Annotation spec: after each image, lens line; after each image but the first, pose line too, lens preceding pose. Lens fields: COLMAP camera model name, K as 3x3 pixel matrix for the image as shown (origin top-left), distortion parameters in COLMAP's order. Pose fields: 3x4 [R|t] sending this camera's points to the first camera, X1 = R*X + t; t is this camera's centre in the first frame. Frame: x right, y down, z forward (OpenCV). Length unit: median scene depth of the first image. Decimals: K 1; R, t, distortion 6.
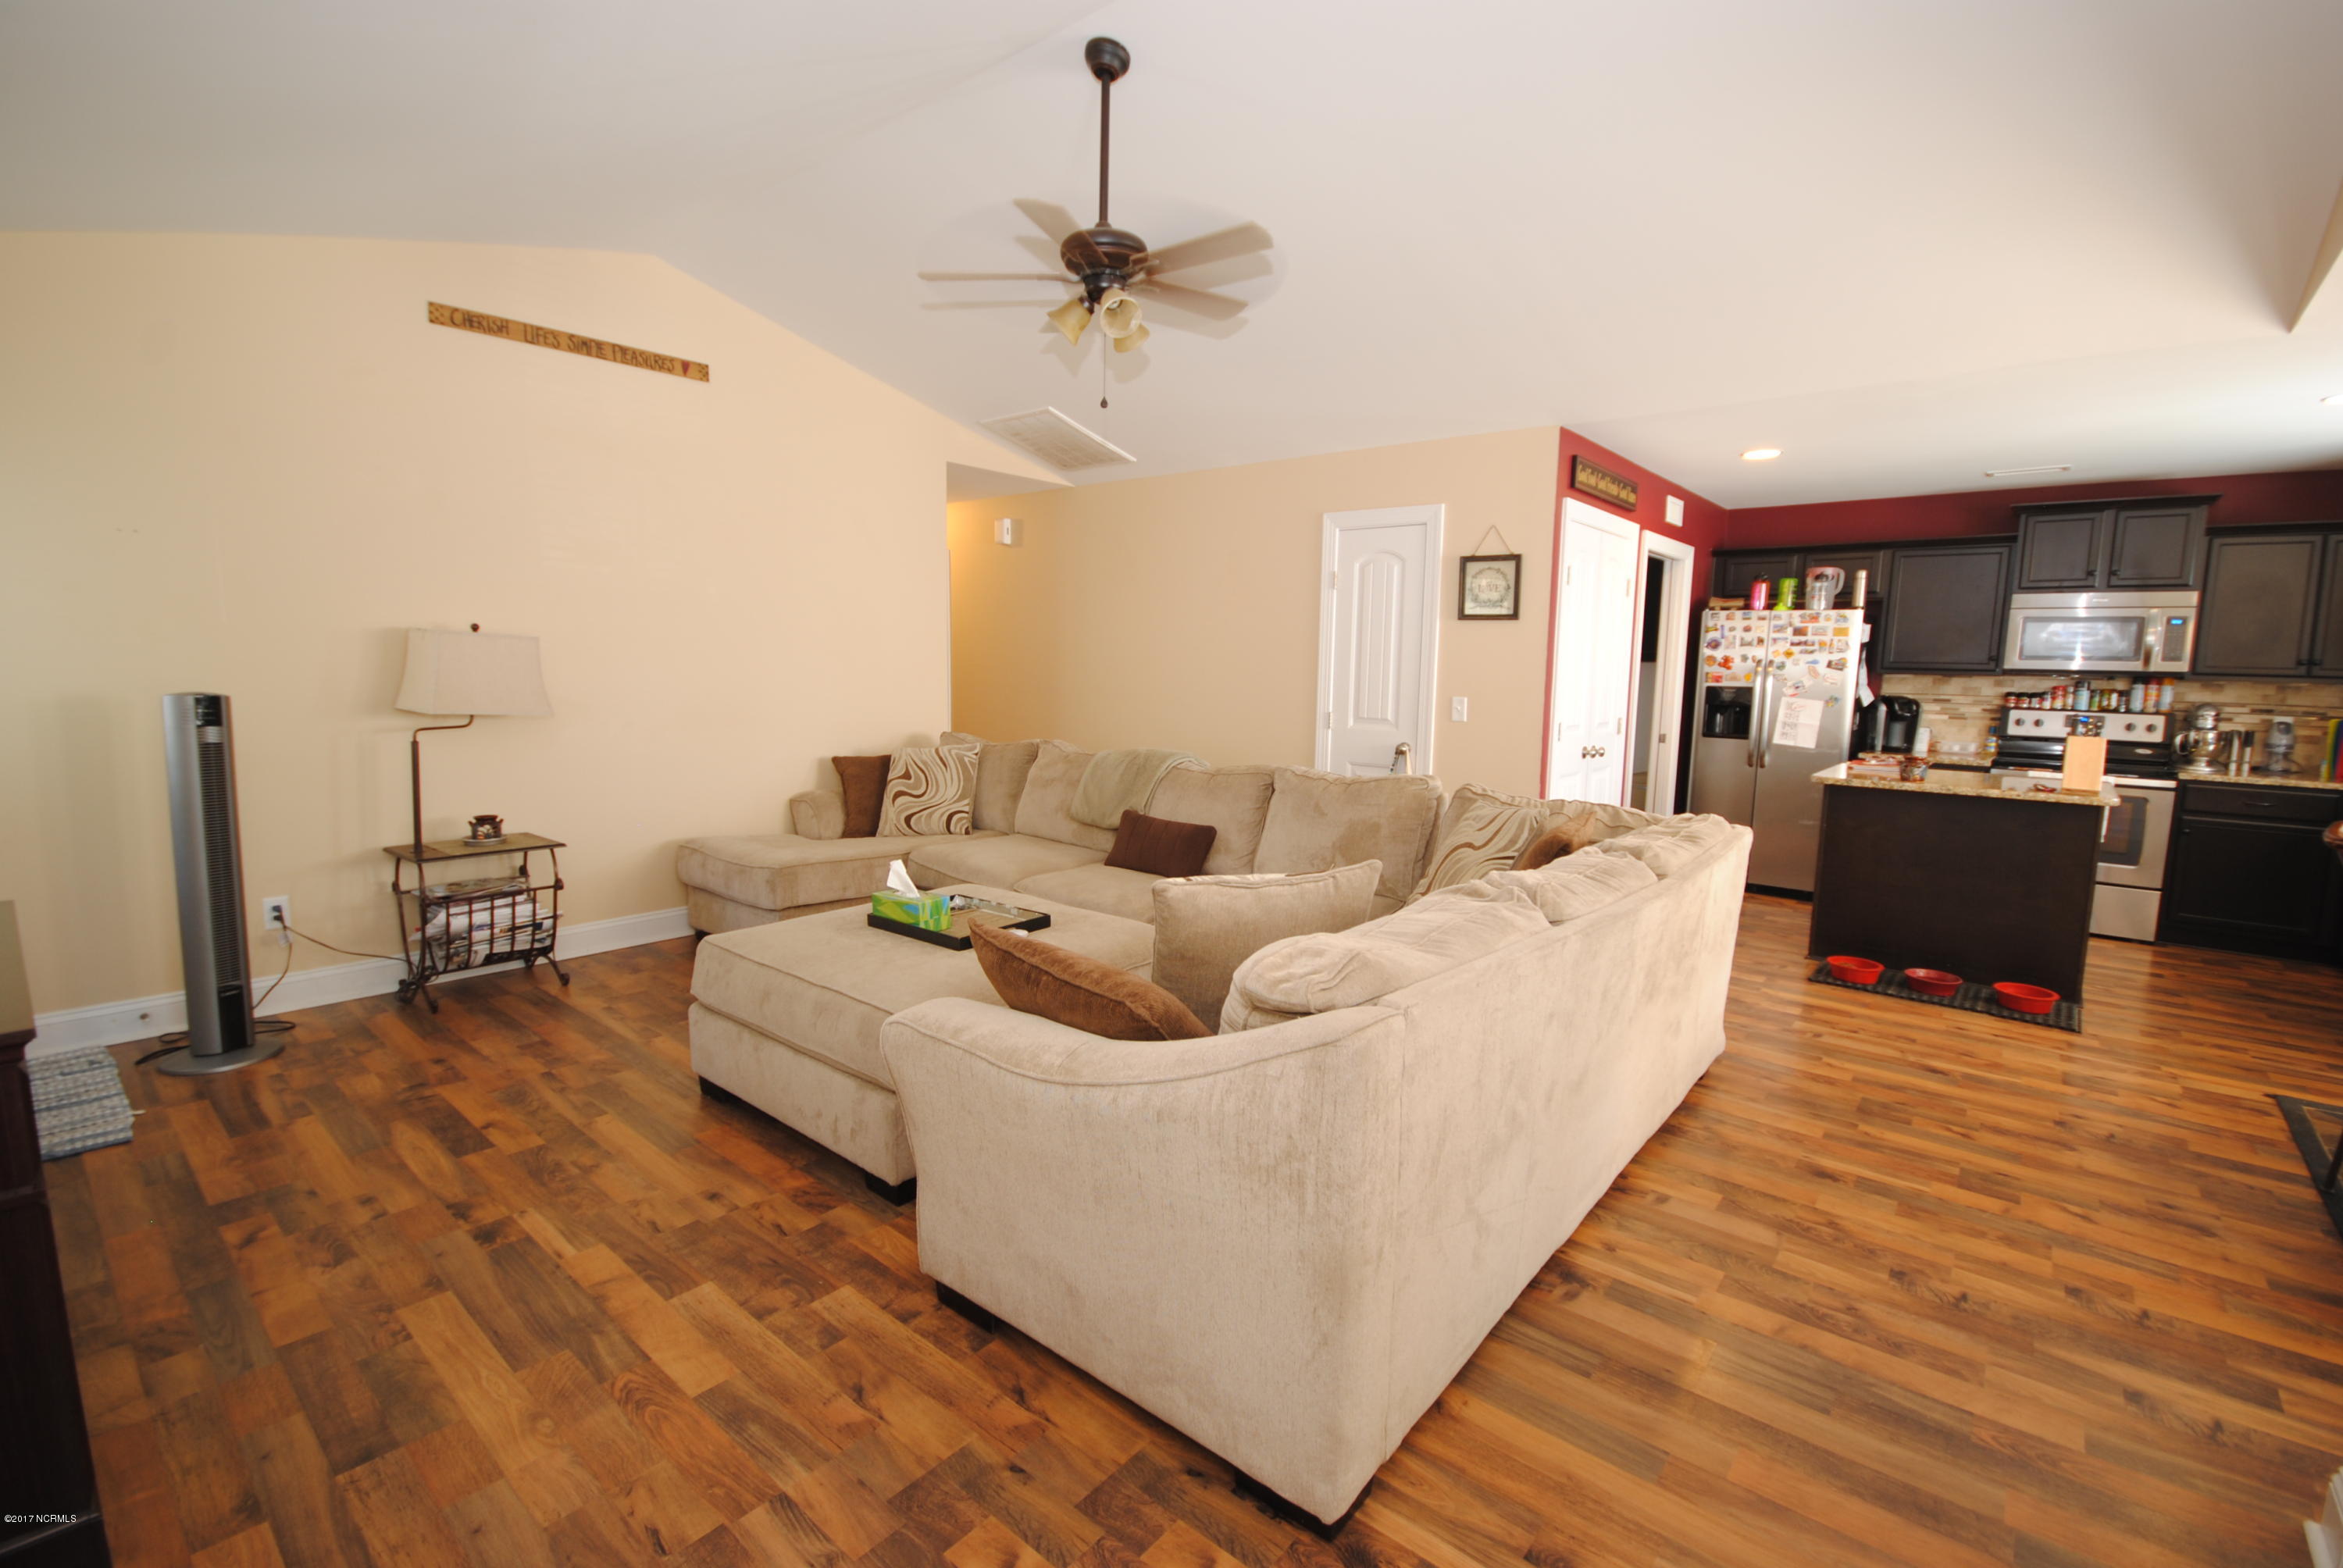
lens RADIAL K [[1025.7, 0, 1171.5], [0, 1025.7, 784.0], [0, 0, 1]] dist [0.017758, -0.019868]
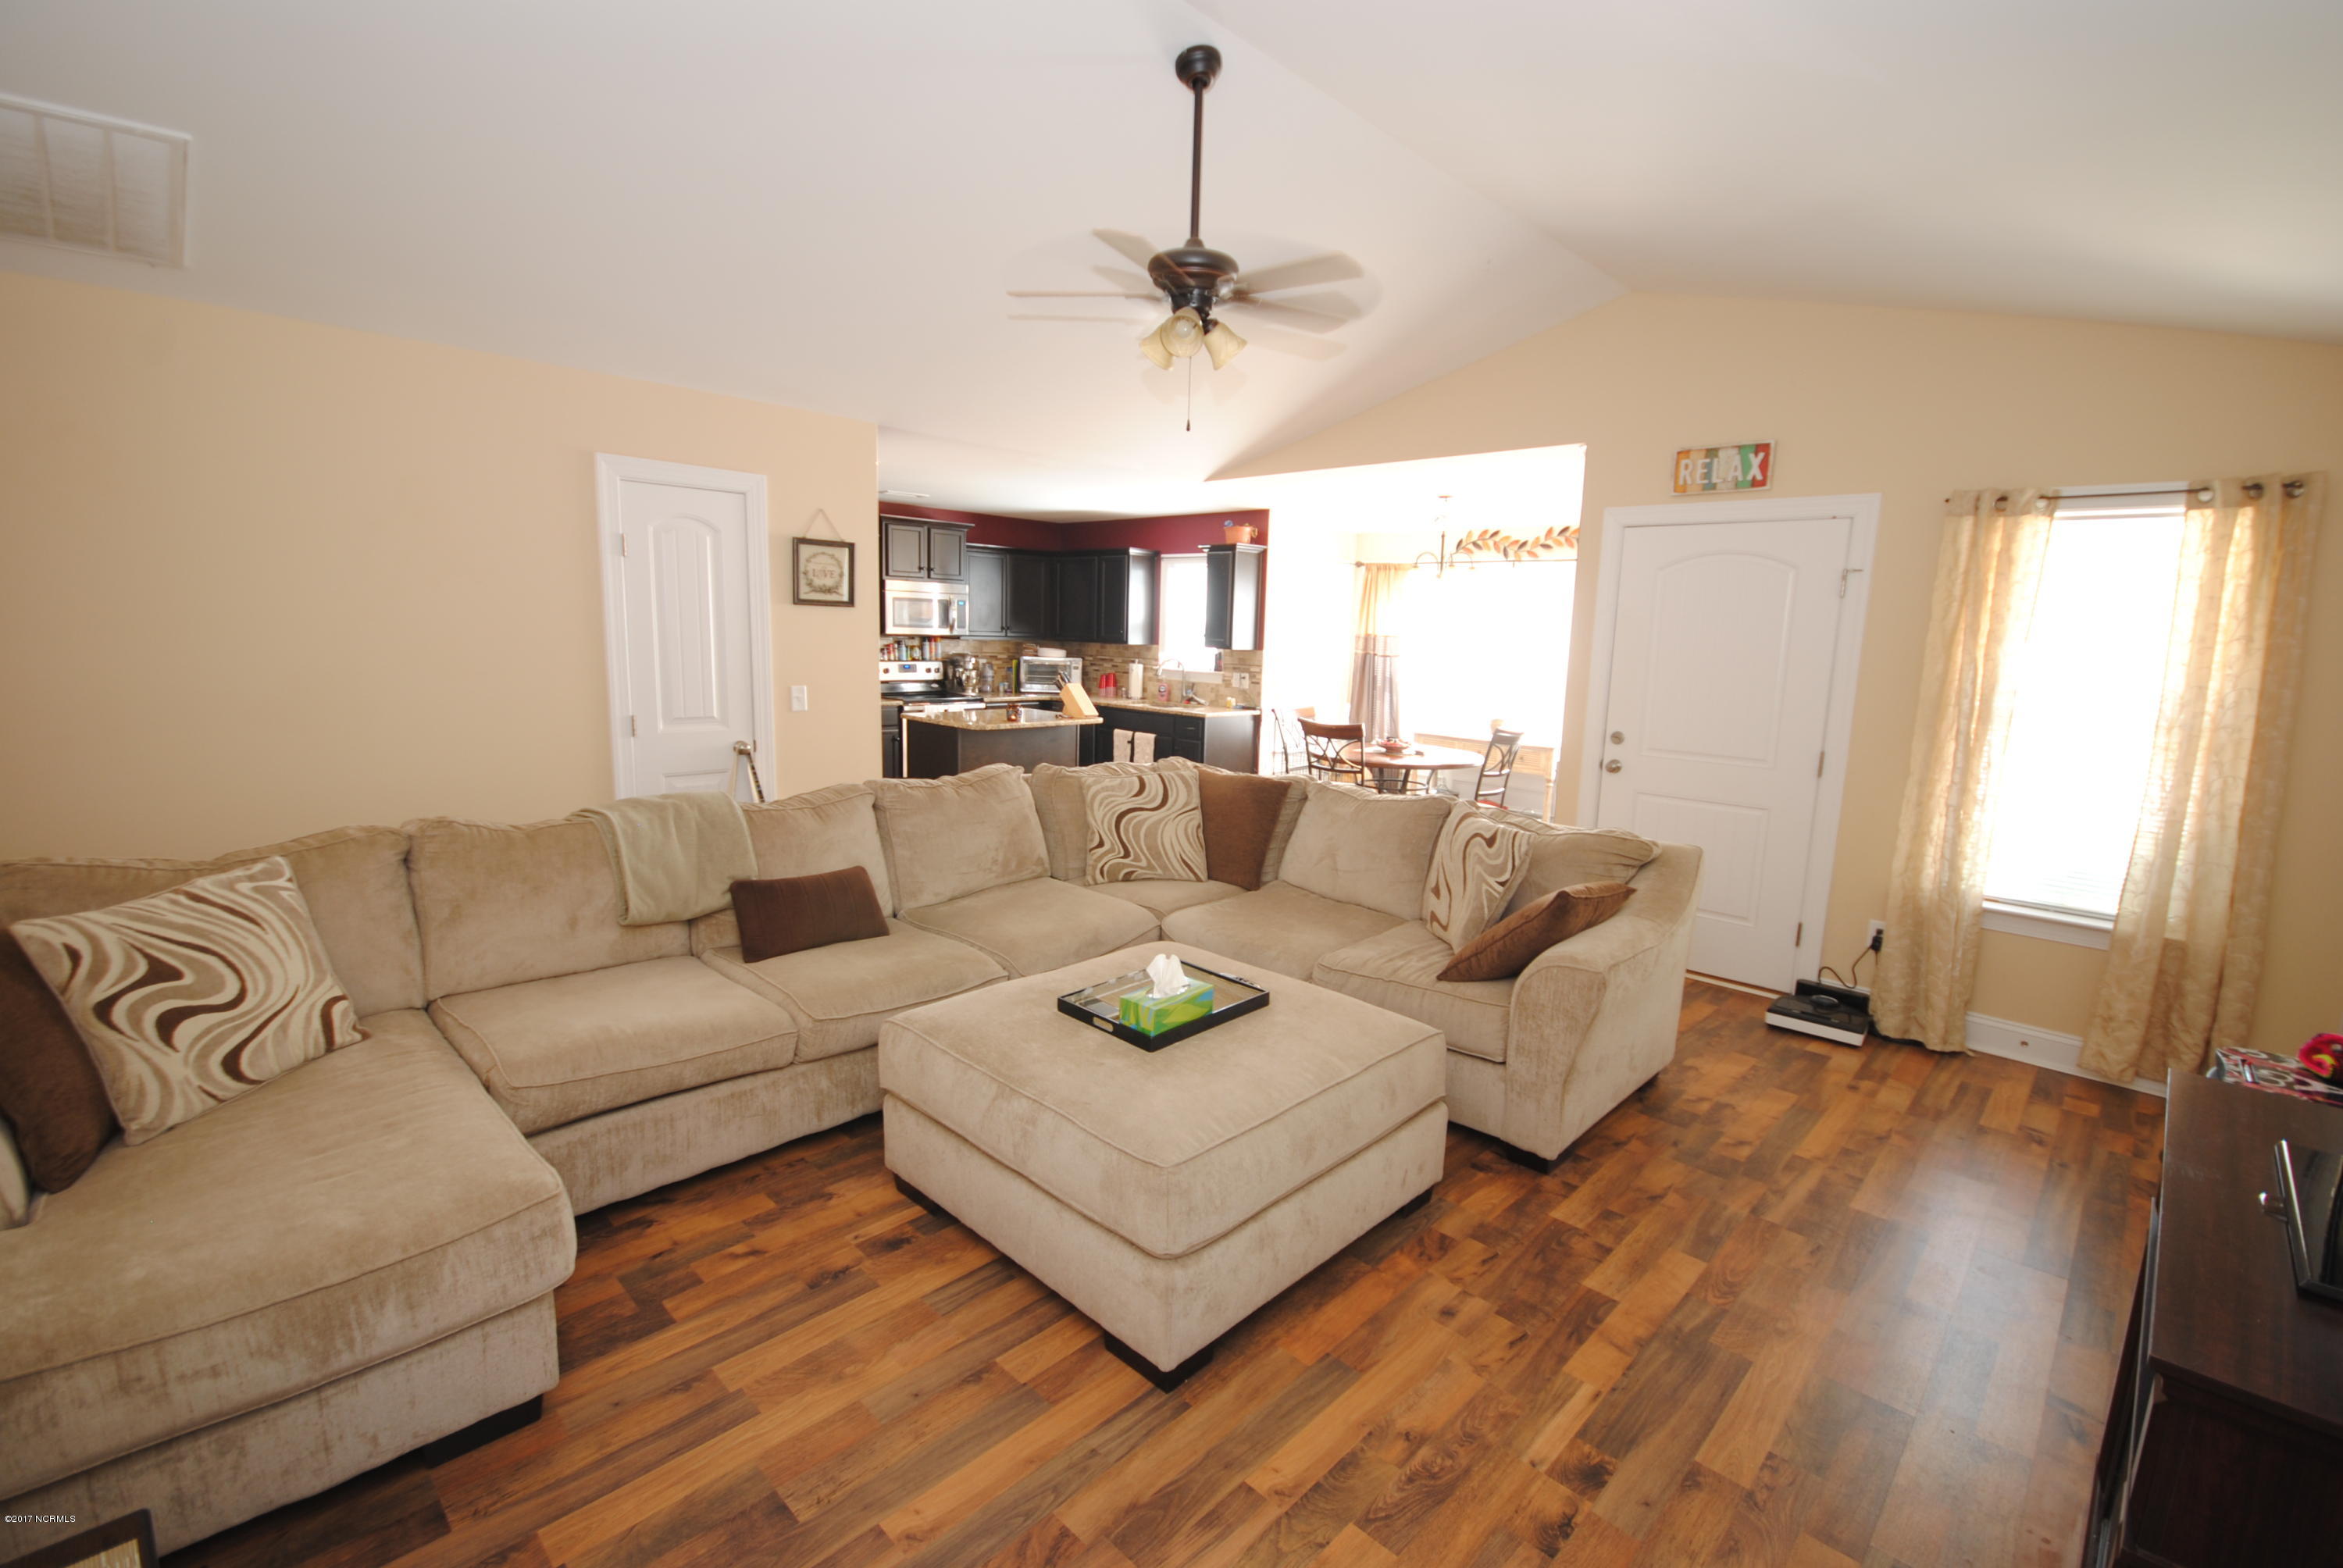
lens RADIAL K [[1024.8, 0, 1194.6], [0, 1024.8, 779.7], [0, 0, 1]] dist [0.000550, -0.010728]
pose [[0.062737, -0.165119, 0.984276, -0.580187], [0.087227, 0.983352, 0.159404, -0.105234], [-0.994211, 0.075854, 0.076096, 0.507704]]
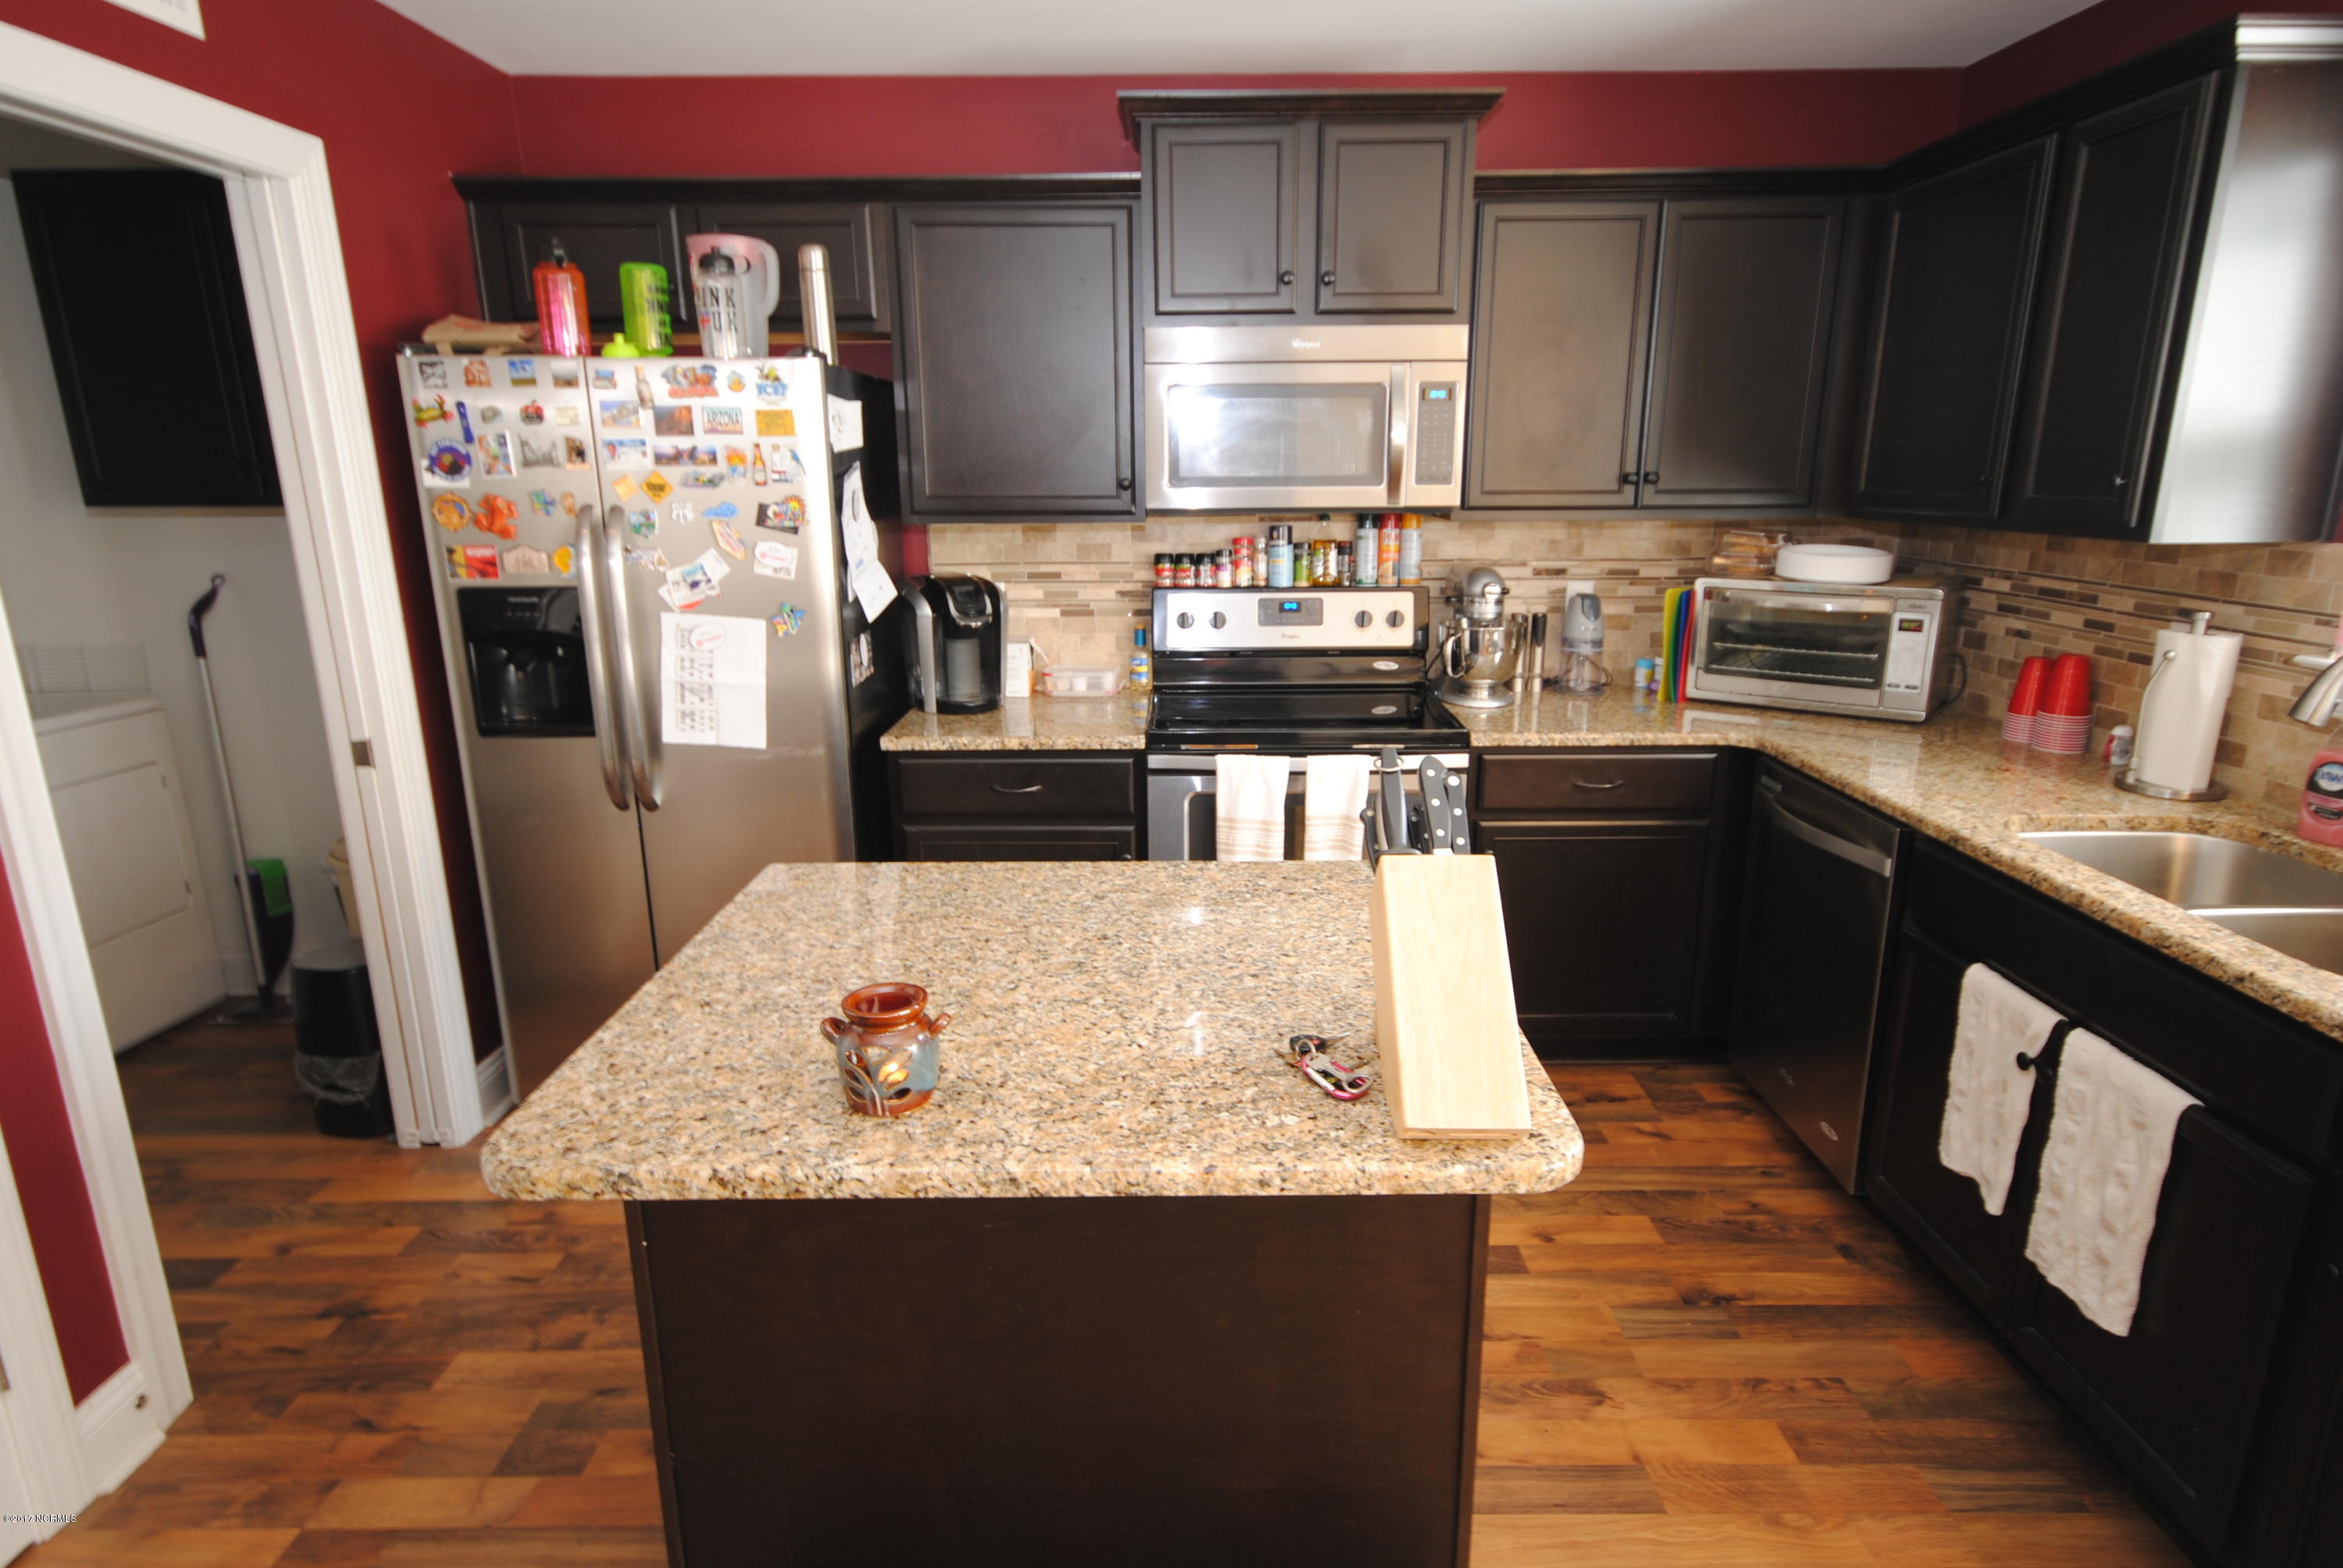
lens RADIAL K [[1266.1, 0, 1183.0], [0, 1266.1, 791.2], [0, 0, 1]] dist [0.000818, 0.001690]
pose [[0.761647, -0.187668, 0.620221, 0.486179], [0.096746, 0.979349, 0.177528, -0.091639], [-0.640729, -0.075210, 0.764074, 0.595843]]
